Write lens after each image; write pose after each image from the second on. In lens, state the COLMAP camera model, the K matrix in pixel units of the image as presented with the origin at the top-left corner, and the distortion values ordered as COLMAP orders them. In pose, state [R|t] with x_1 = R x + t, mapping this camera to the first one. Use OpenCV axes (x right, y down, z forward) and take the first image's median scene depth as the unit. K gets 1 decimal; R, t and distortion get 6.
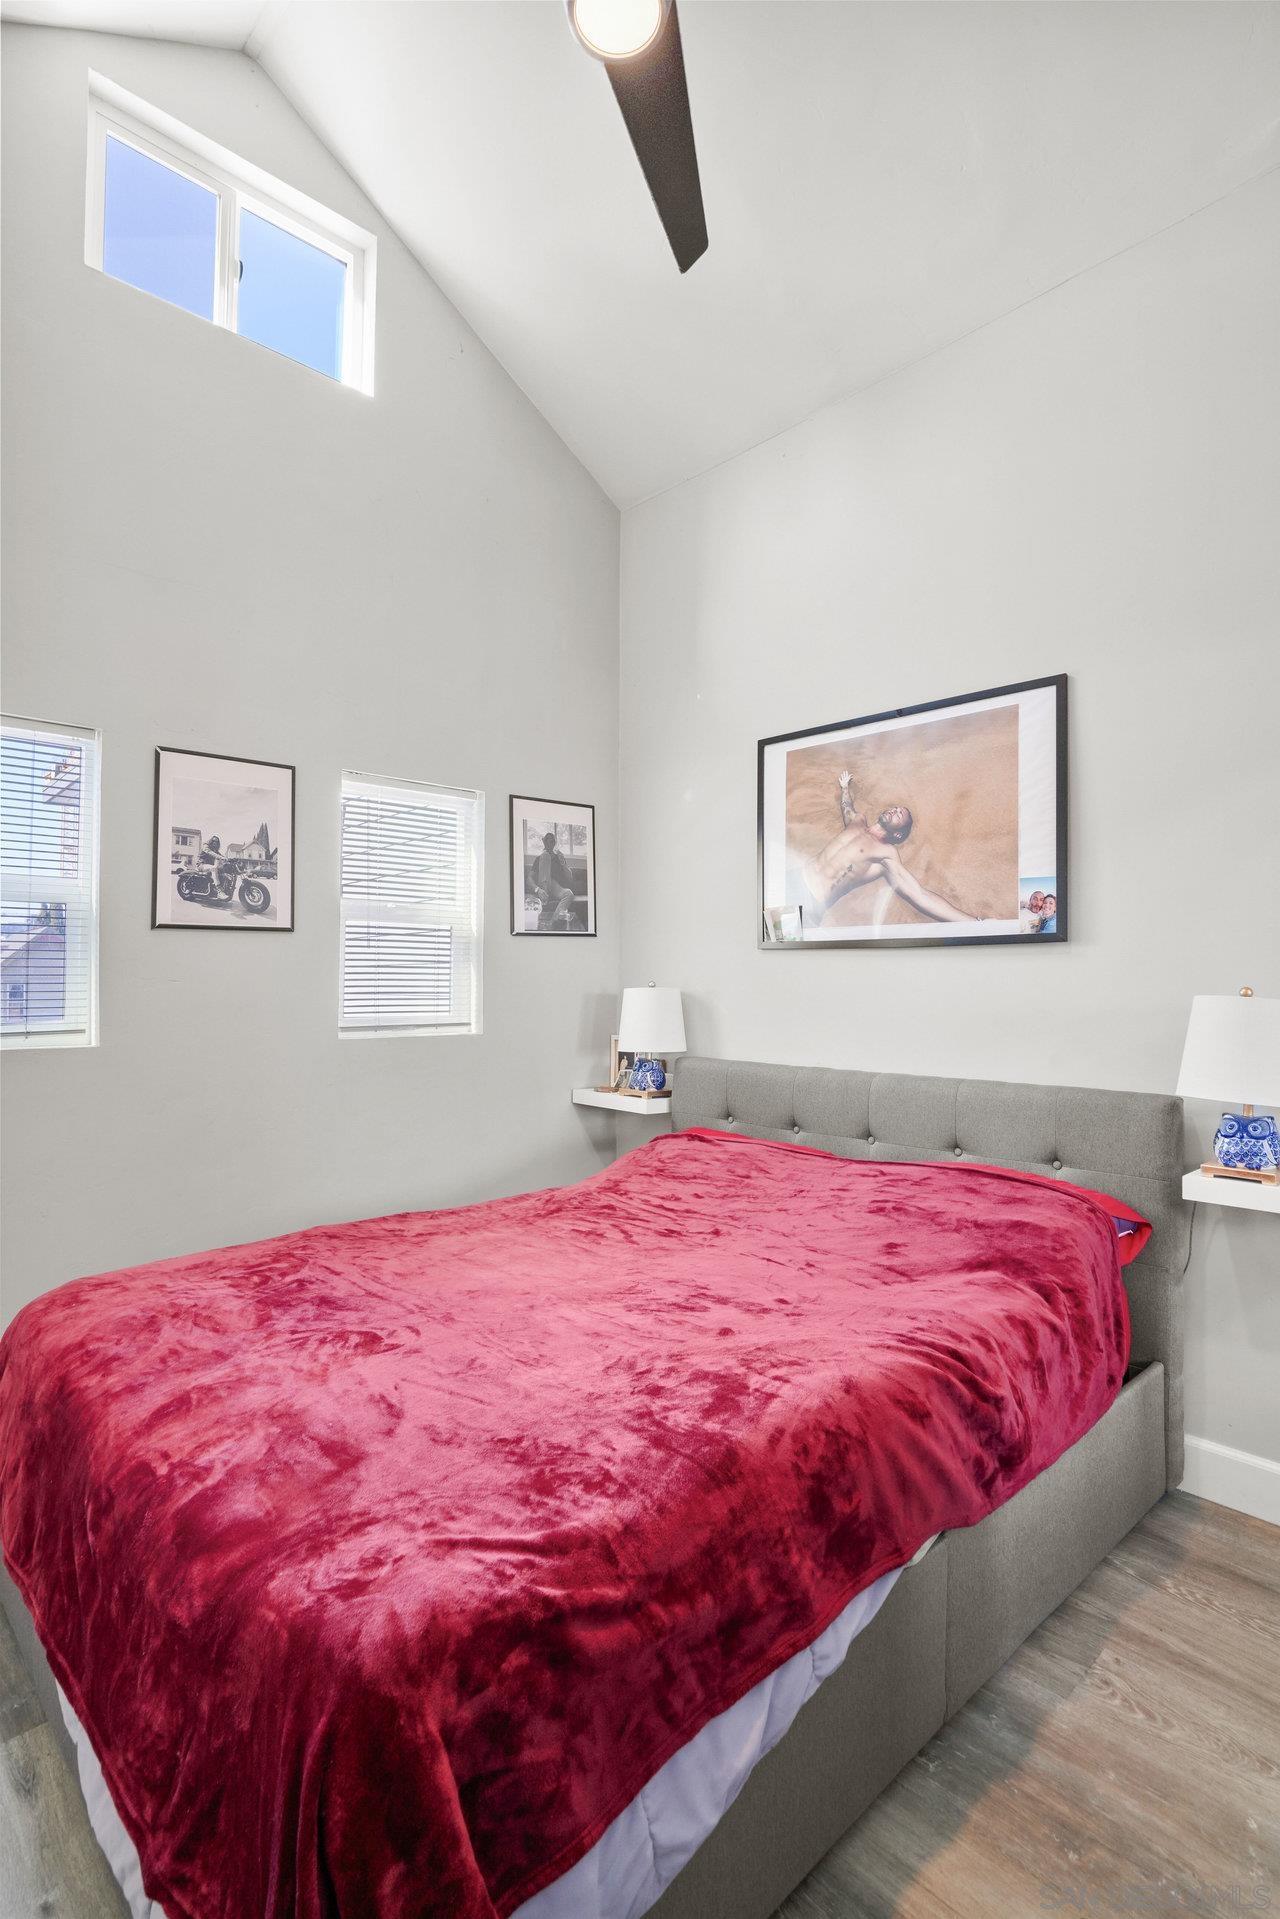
lens RADIAL K [[946.0, 0, 623.3], [0, 946.0, 951.7], [0, 0, 1]] dist [-0.029051, 0.010661]
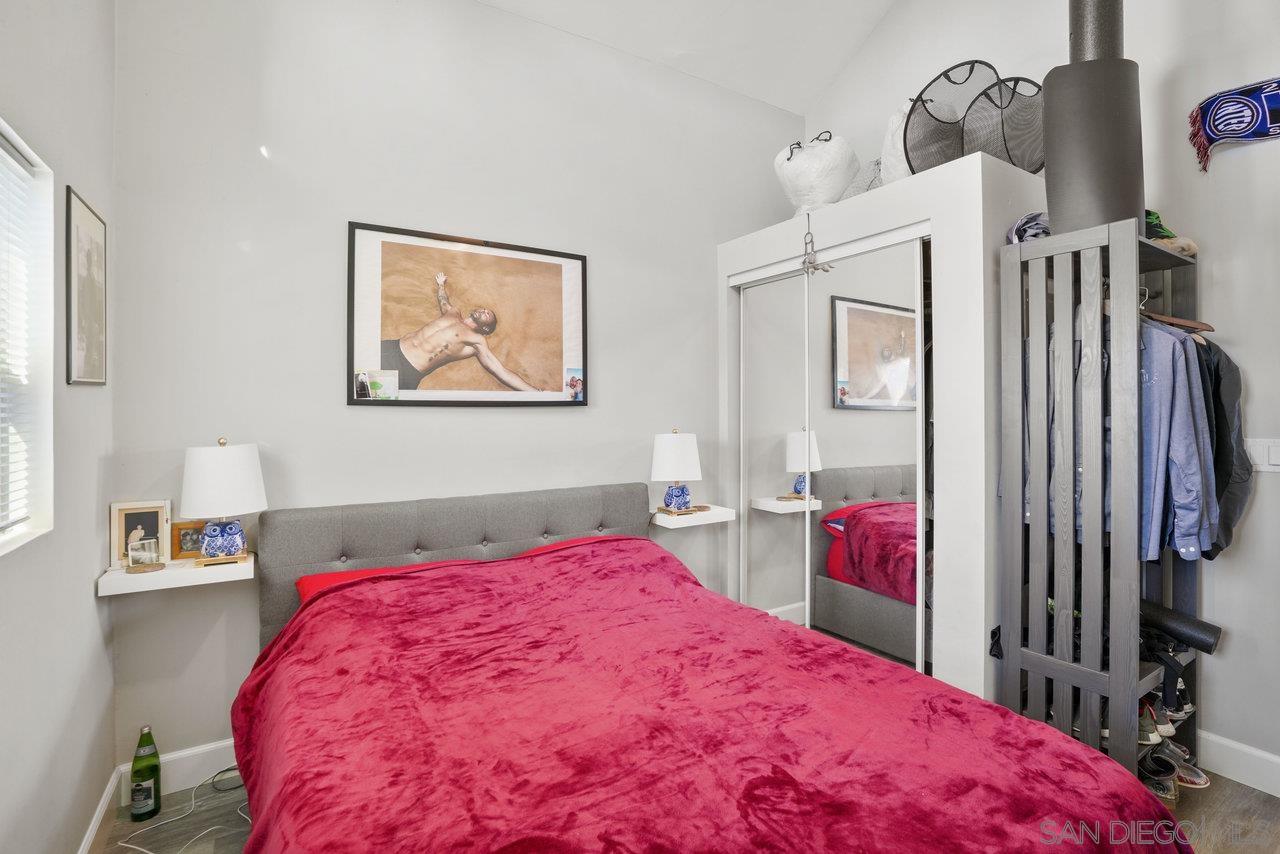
lens RADIAL K [[607.2, 0, 645.1], [0, 607.2, 407.6], [0, 0, 1]] dist [-0.029661, 0.006136]
pose [[0.188584, -0.012303, 0.981980, -0.687393], [-0.029557, 0.999397, 0.018198, -0.032828], [-0.981612, -0.032456, 0.188107, 0.699556]]
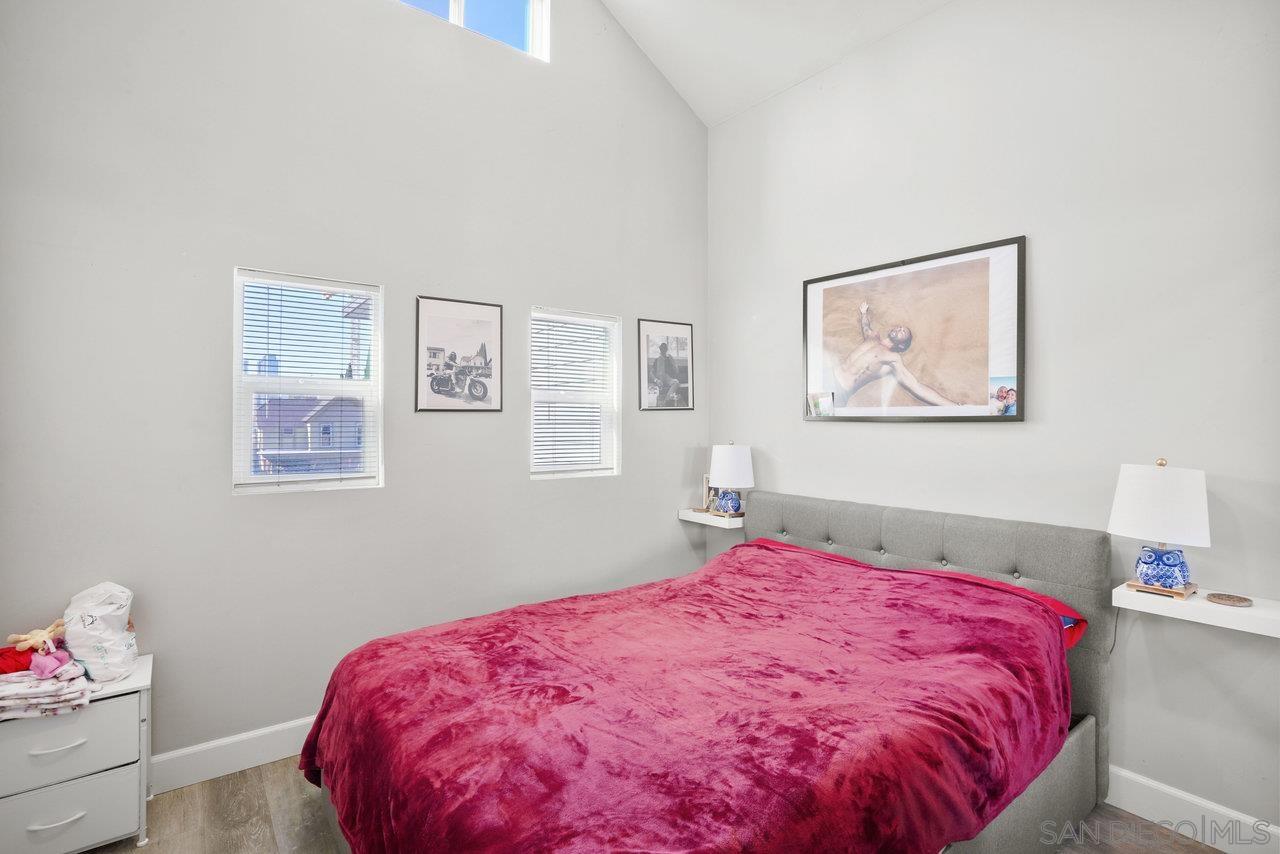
lens RADIAL K [[607.2, 0, 644.5], [0, 607.2, 415.1], [0, 0, 1]] dist [-0.029661, 0.006136]
pose [[0.996013, -0.001625, -0.089197, -0.031012], [0.003249, 0.999832, 0.018059, -0.040807], [0.089152, -0.018276, 0.995850, 0.024829]]
